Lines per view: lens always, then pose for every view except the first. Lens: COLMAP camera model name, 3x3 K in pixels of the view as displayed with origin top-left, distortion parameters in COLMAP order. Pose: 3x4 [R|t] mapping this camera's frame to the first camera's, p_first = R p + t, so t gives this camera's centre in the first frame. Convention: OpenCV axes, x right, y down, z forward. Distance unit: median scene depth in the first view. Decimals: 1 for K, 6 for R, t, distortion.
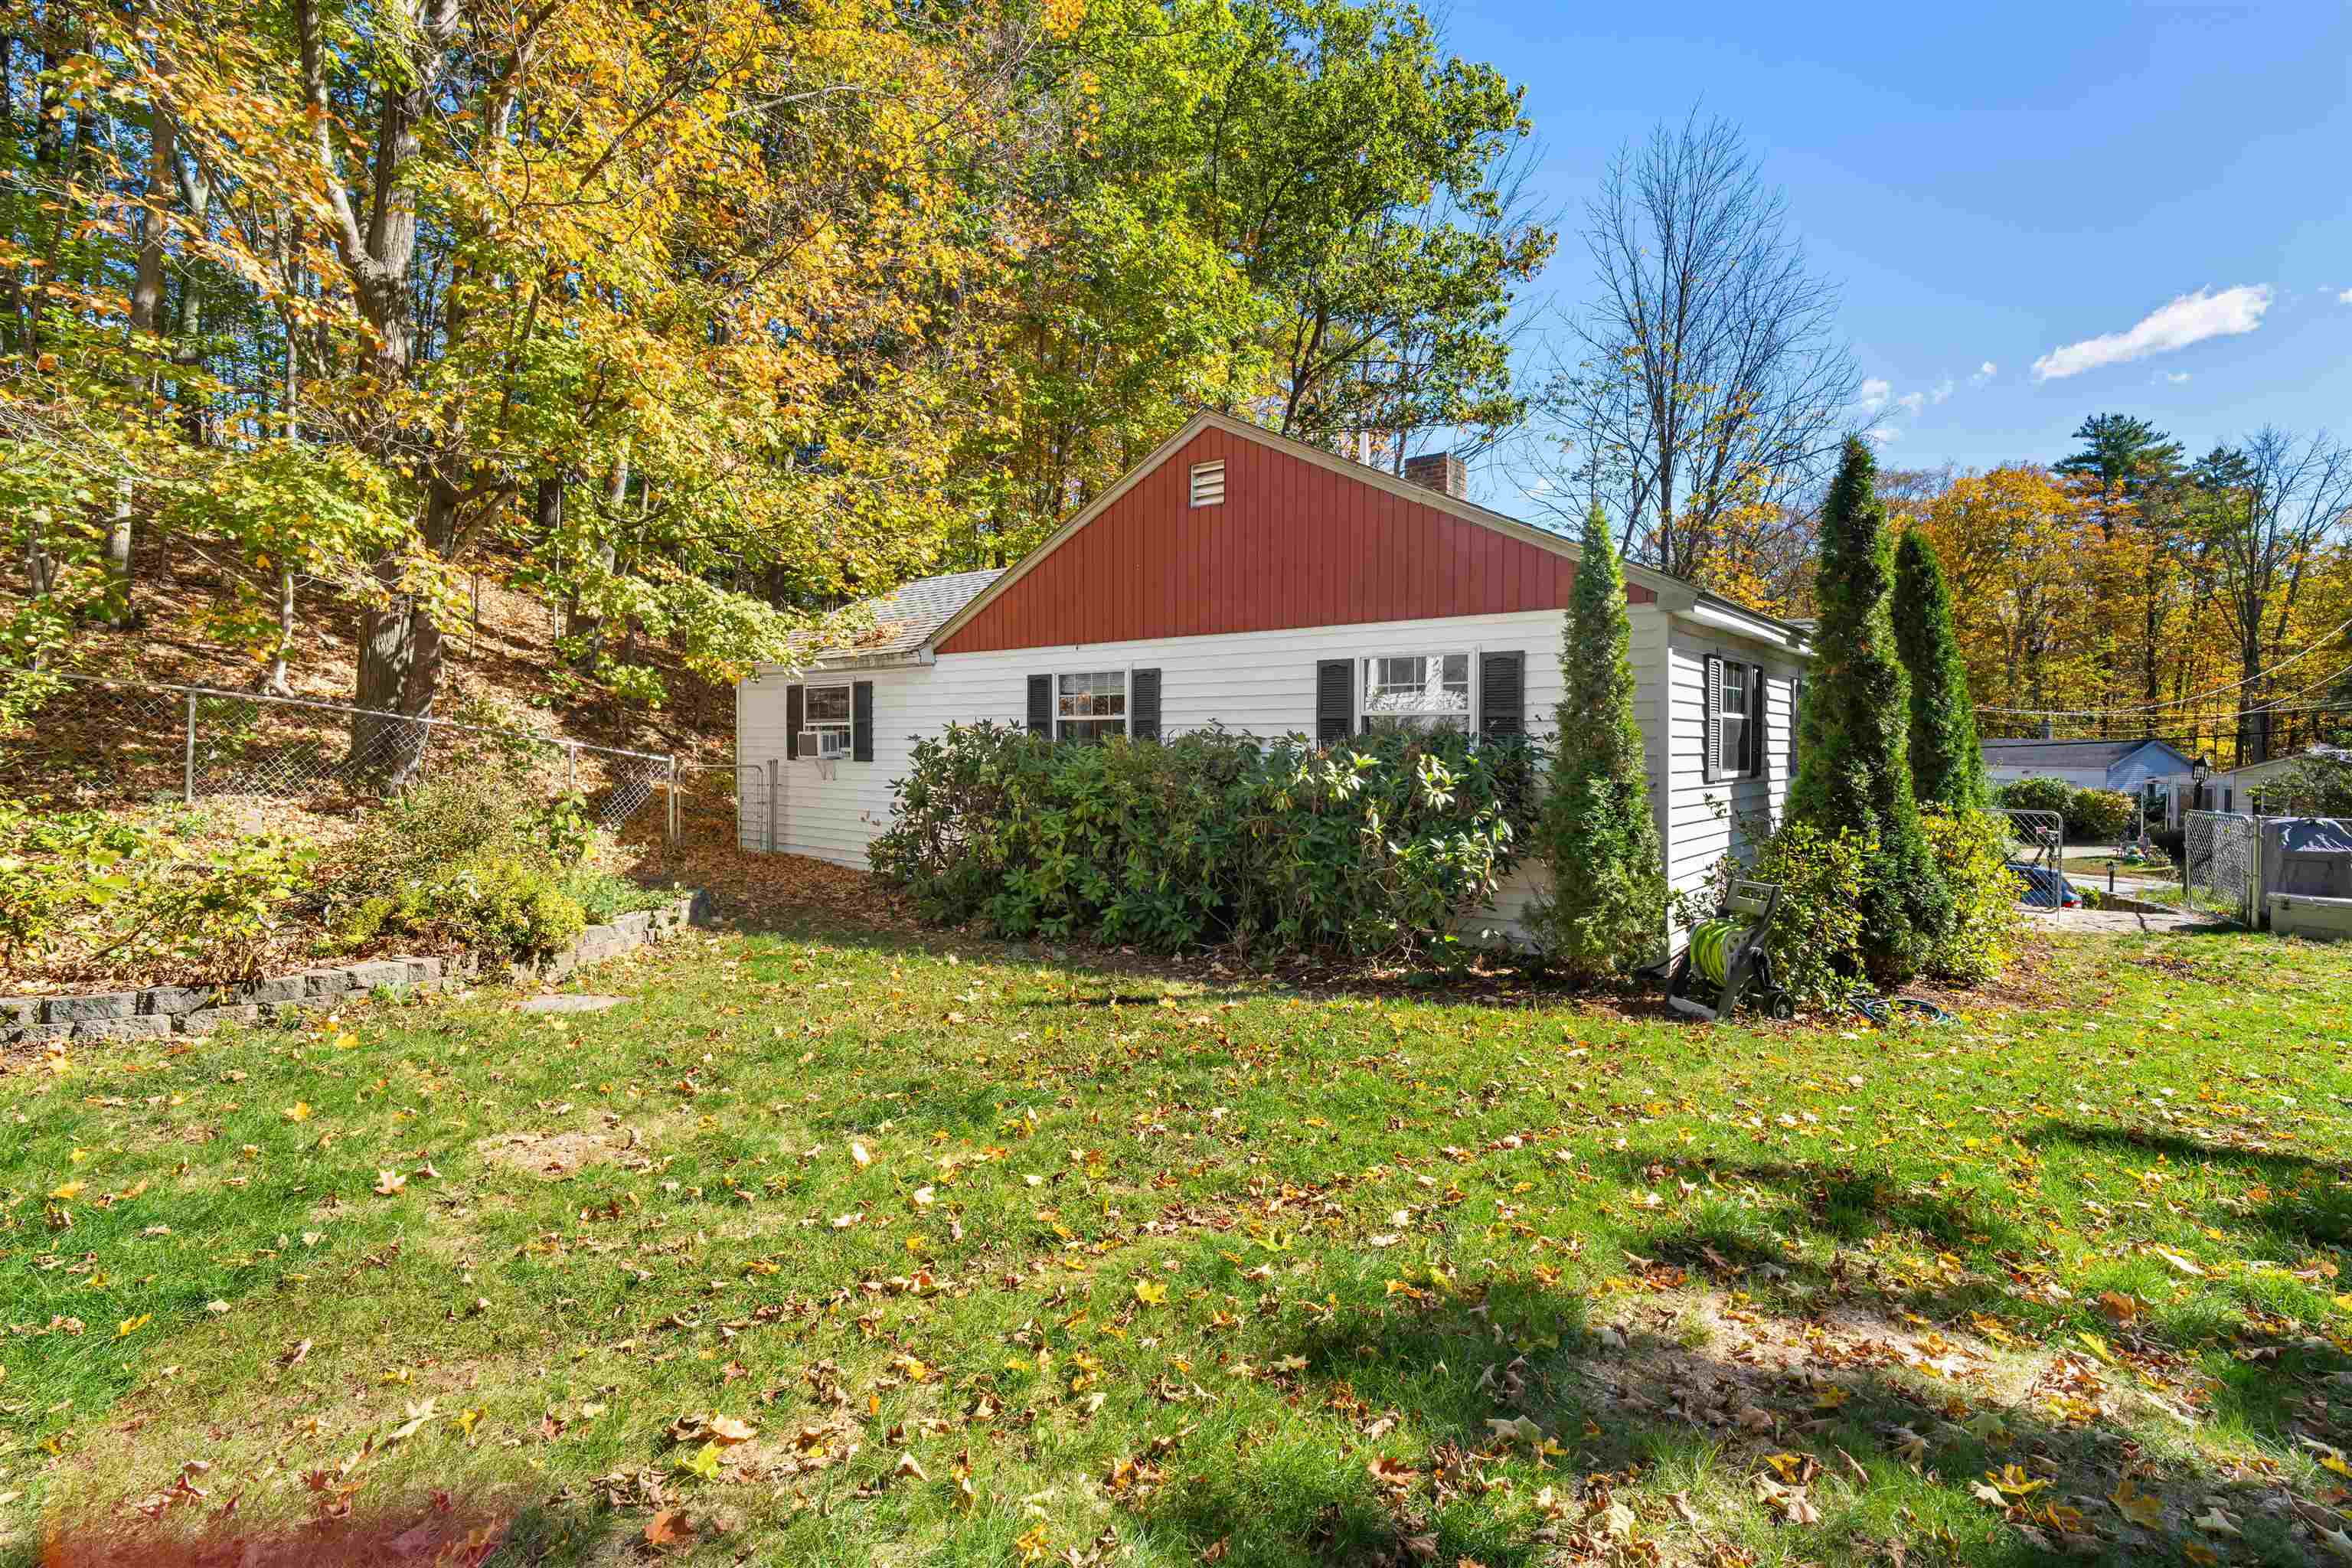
lens RADIAL K [[1123.9, 0, 1115.4], [0, 1123.9, 758.9], [0, 0, 1]] dist [-0.022330, 0.009872]
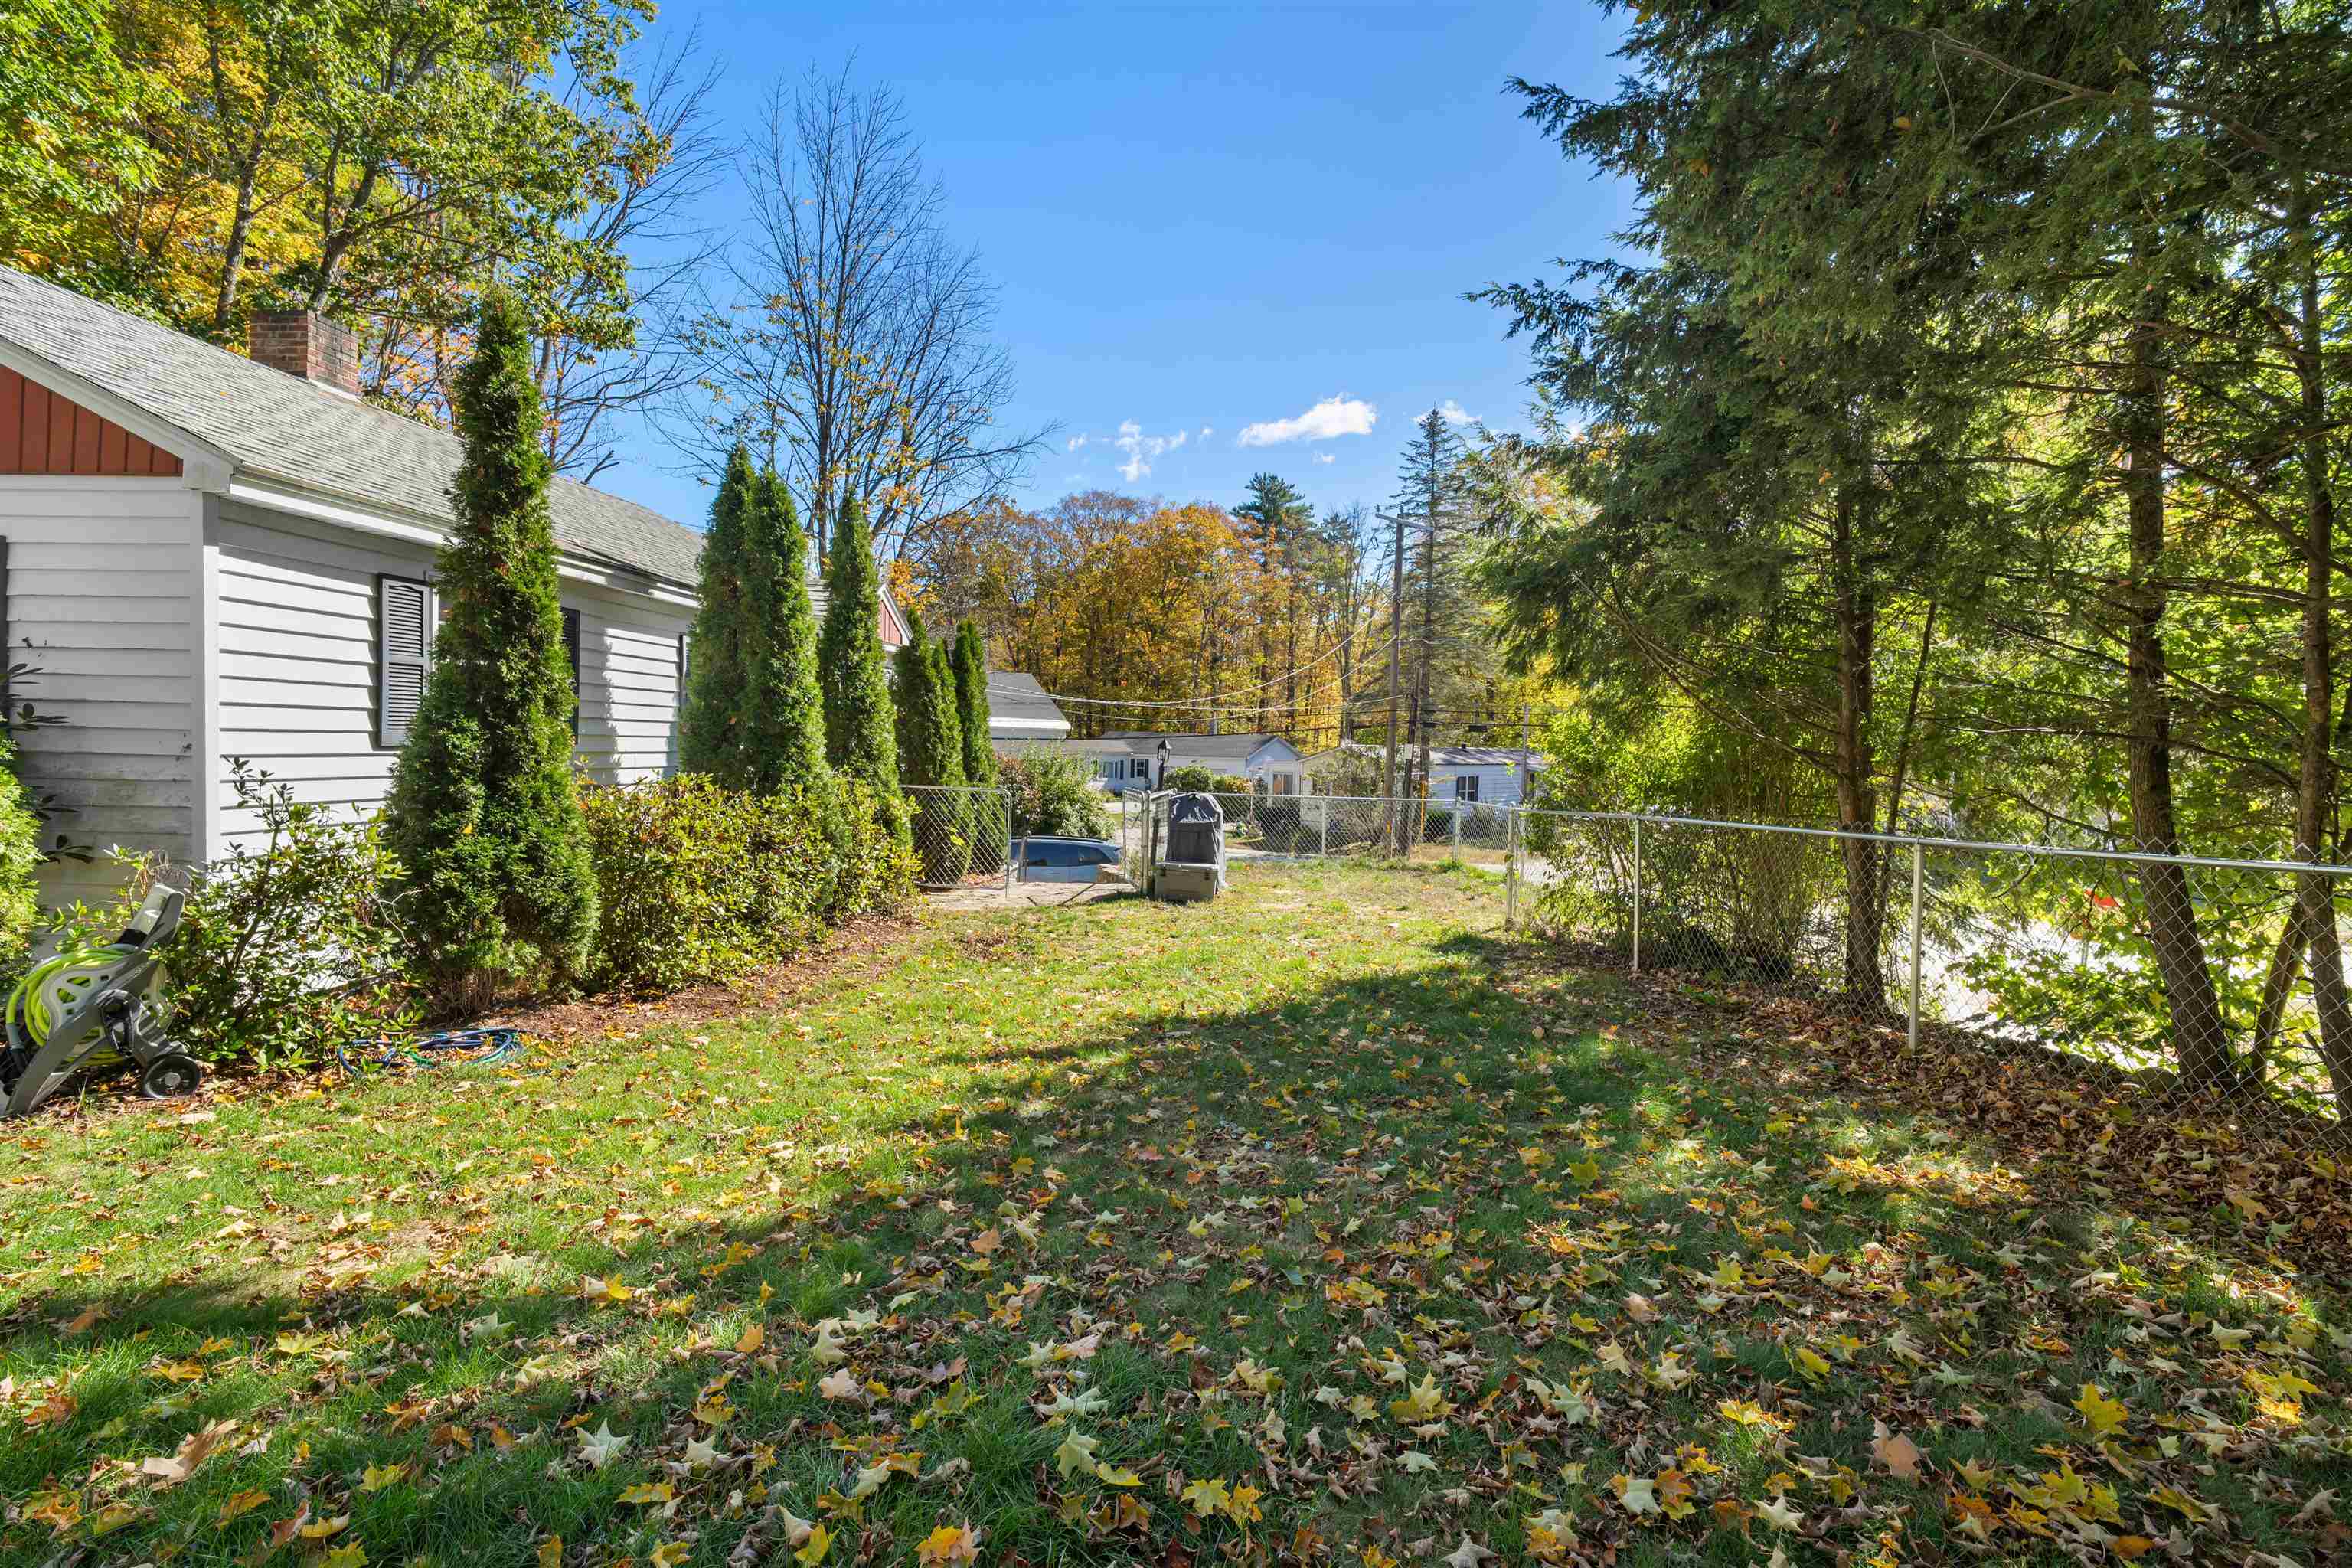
lens RADIAL K [[1127.9, 0, 1178.3], [0, 1127.9, 775.7], [0, 0, 1]] dist [-0.021424, 0.010045]
pose [[0.821442, -0.000120, 0.570292, 0.219080], [-0.013647, 0.999710, 0.019866, 0.007025], [-0.570129, -0.024102, 0.821202, 0.037500]]
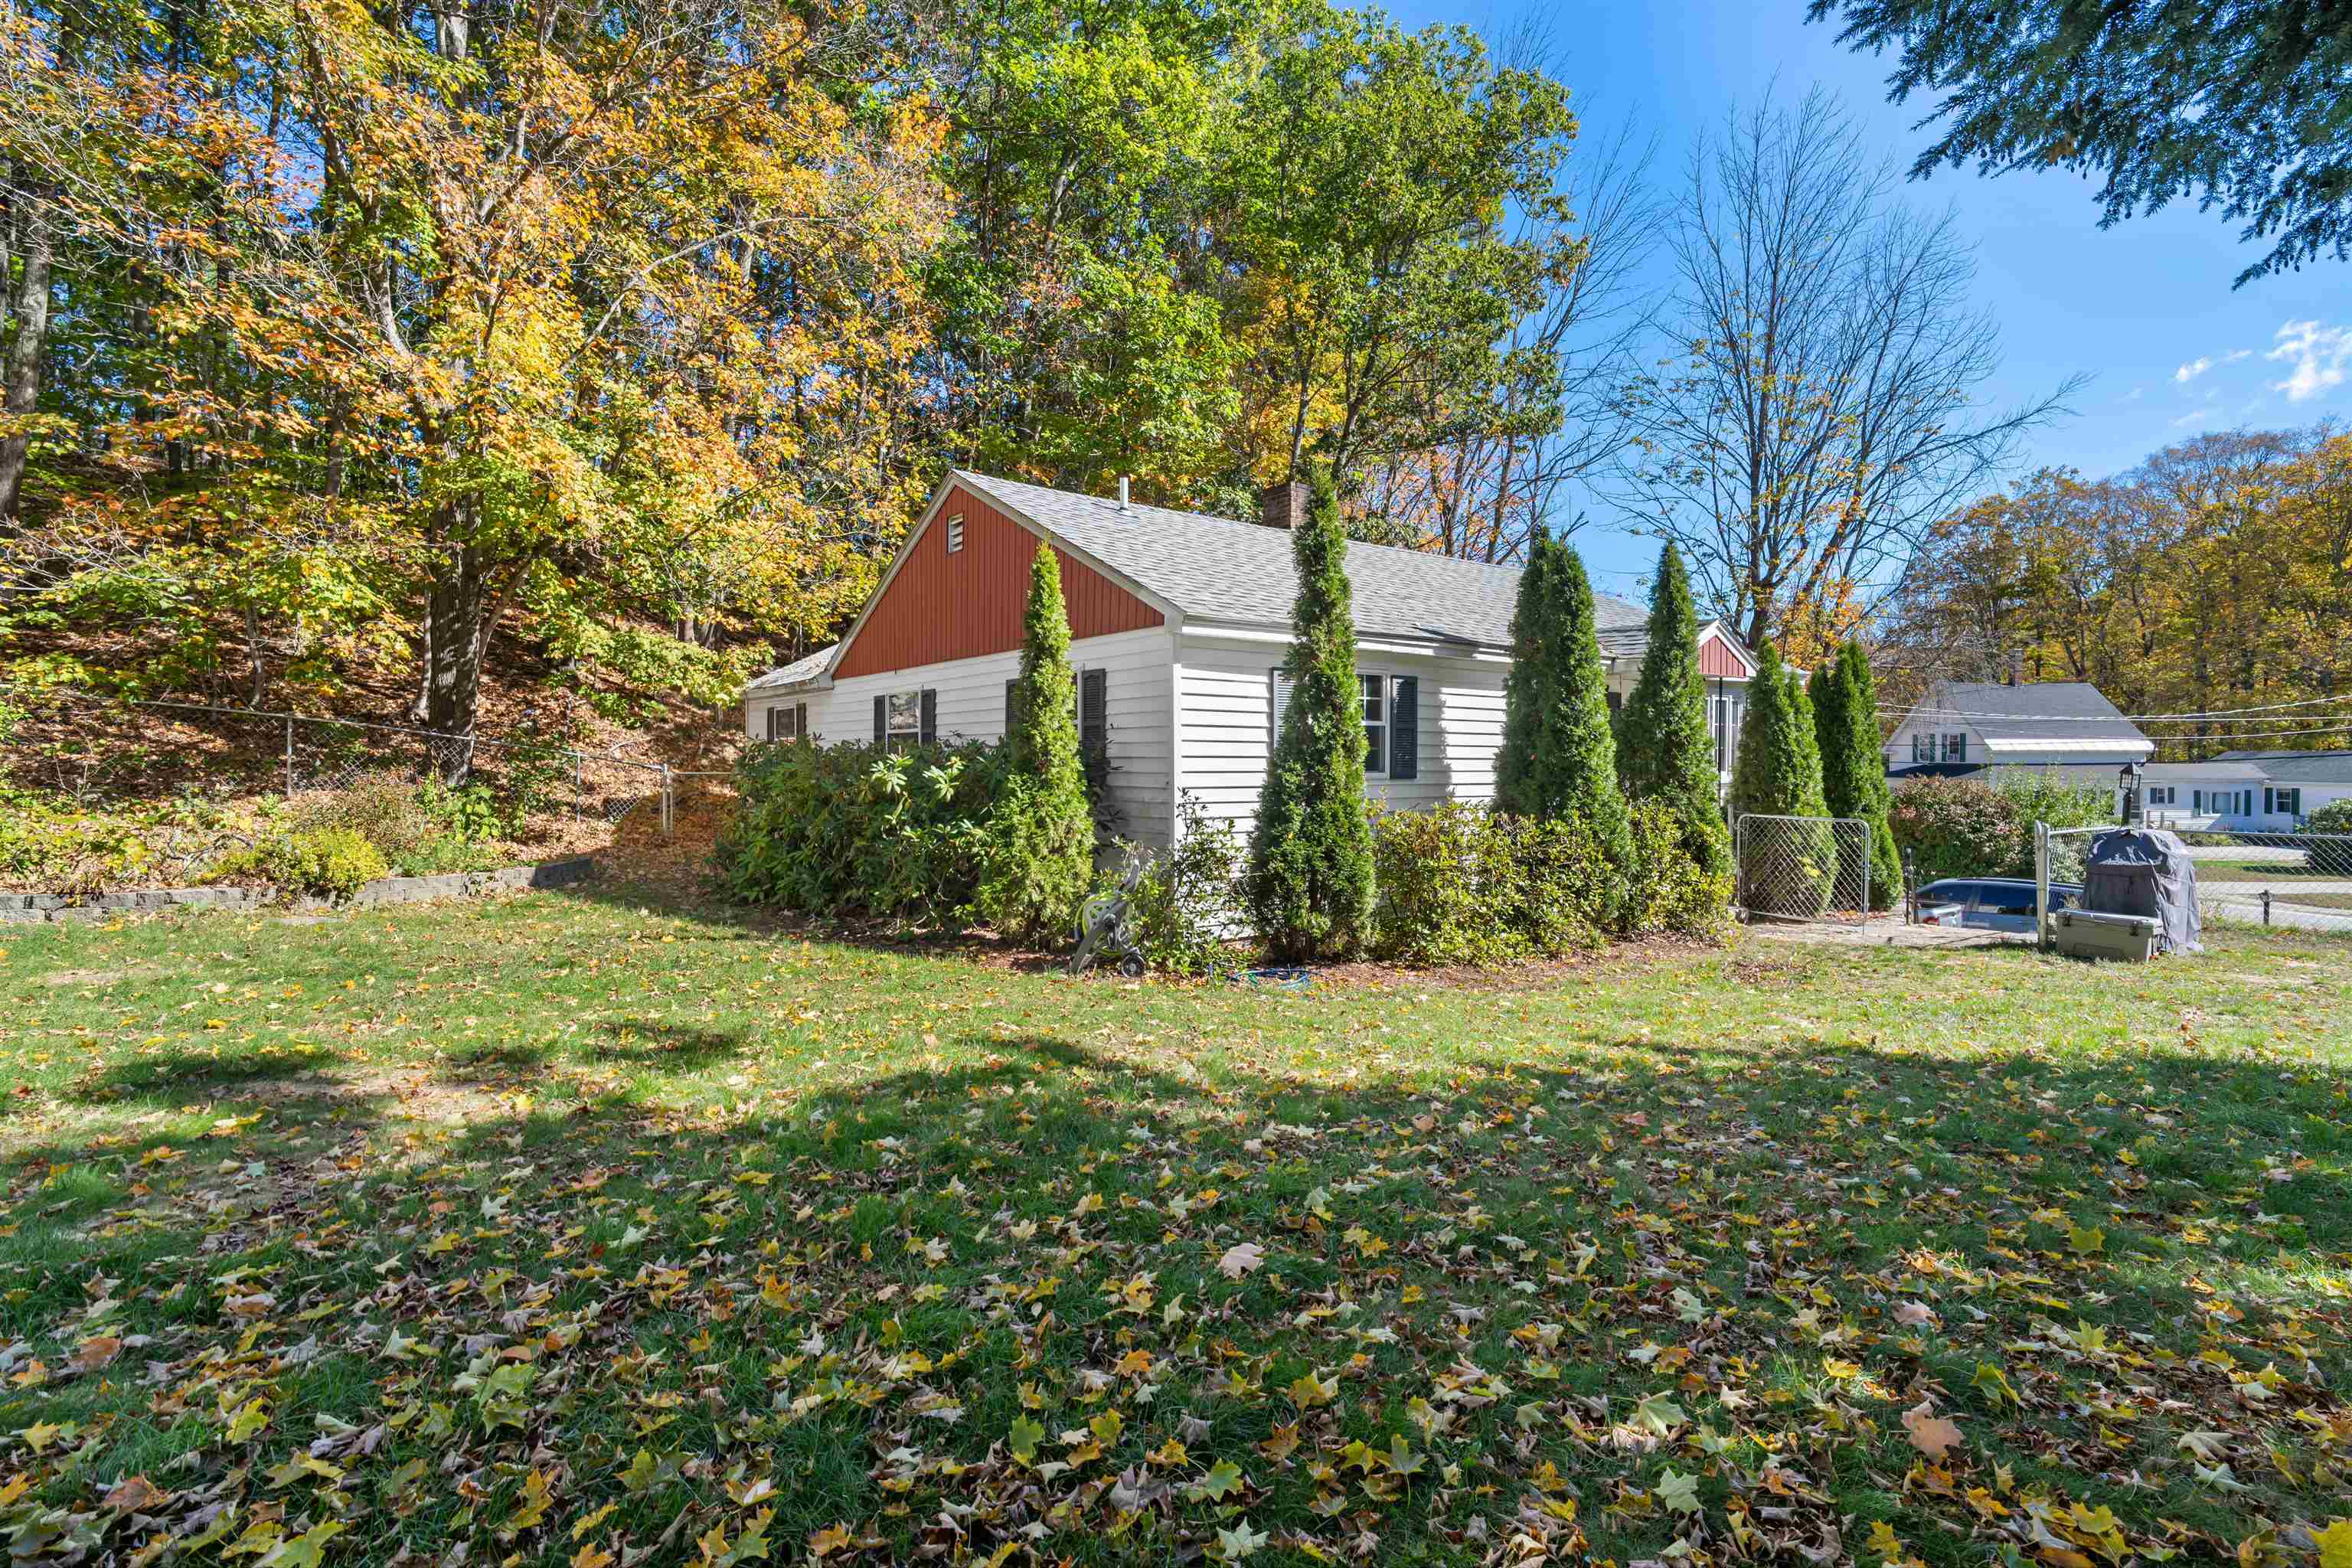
lens RADIAL K [[1127.9, 0, 1178.3], [0, 1127.9, 775.7], [0, 0, 1]] dist [-0.021424, 0.010045]
pose [[0.967491, 0.001022, -0.252903, 0.292880], [-0.001486, 0.999998, -0.001646, 0.006582], [0.252901, 0.001968, 0.967490, -0.046745]]
